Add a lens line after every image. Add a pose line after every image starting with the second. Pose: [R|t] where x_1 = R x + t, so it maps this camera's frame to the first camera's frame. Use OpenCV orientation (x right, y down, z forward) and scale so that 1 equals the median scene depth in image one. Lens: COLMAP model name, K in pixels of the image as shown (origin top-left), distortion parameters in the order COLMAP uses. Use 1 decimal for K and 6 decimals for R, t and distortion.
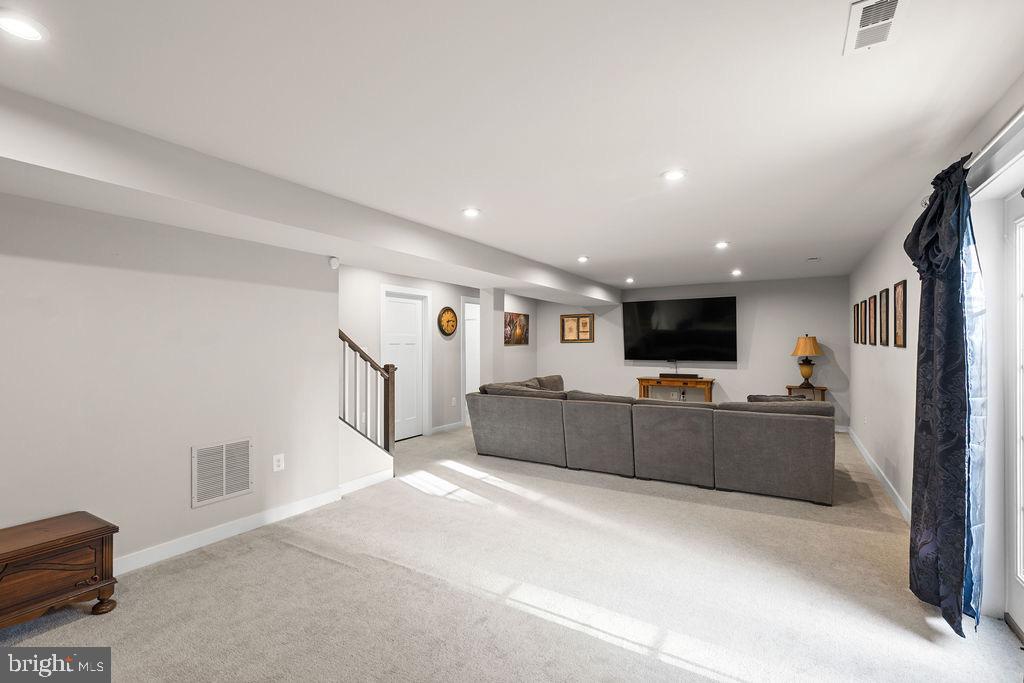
lens RADIAL K [[467.2, 0, 512.5], [0, 467.2, 344.9], [0, 0, 1]] dist [0.009208, -0.000817]
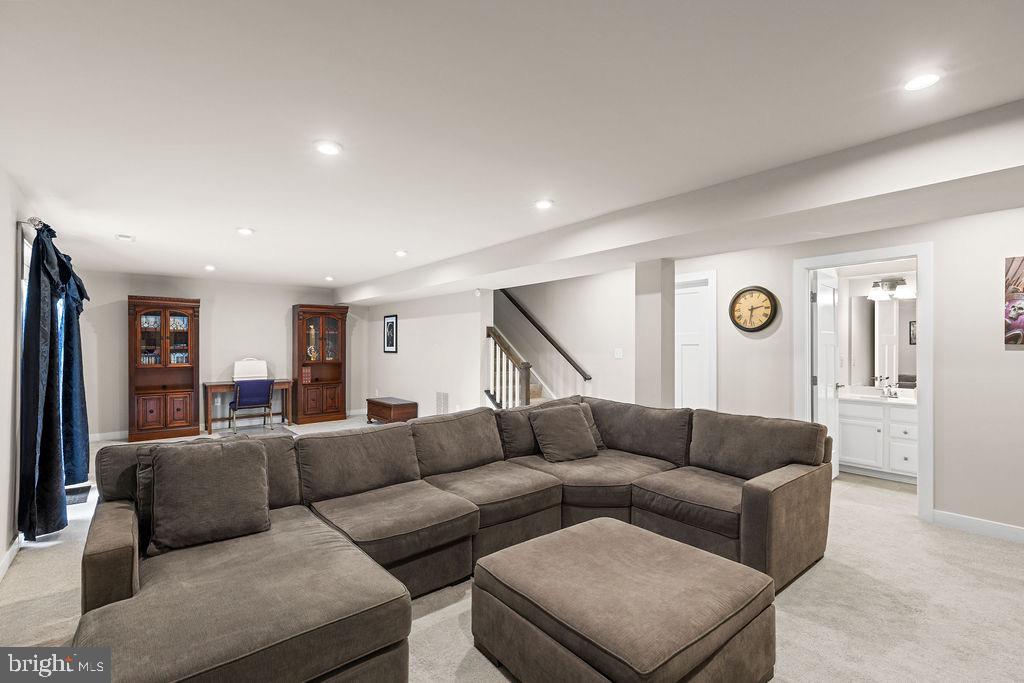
lens RADIAL K [[467.2, 0, 512.5], [0, 467.2, 344.9], [0, 0, 1]] dist [0.009208, -0.000817]
pose [[-0.346384, -0.003178, -0.938087, 0.575225], [-0.005303, 0.999985, -0.001430, 0.001831], [0.938078, 0.004480, -0.346396, 0.906906]]
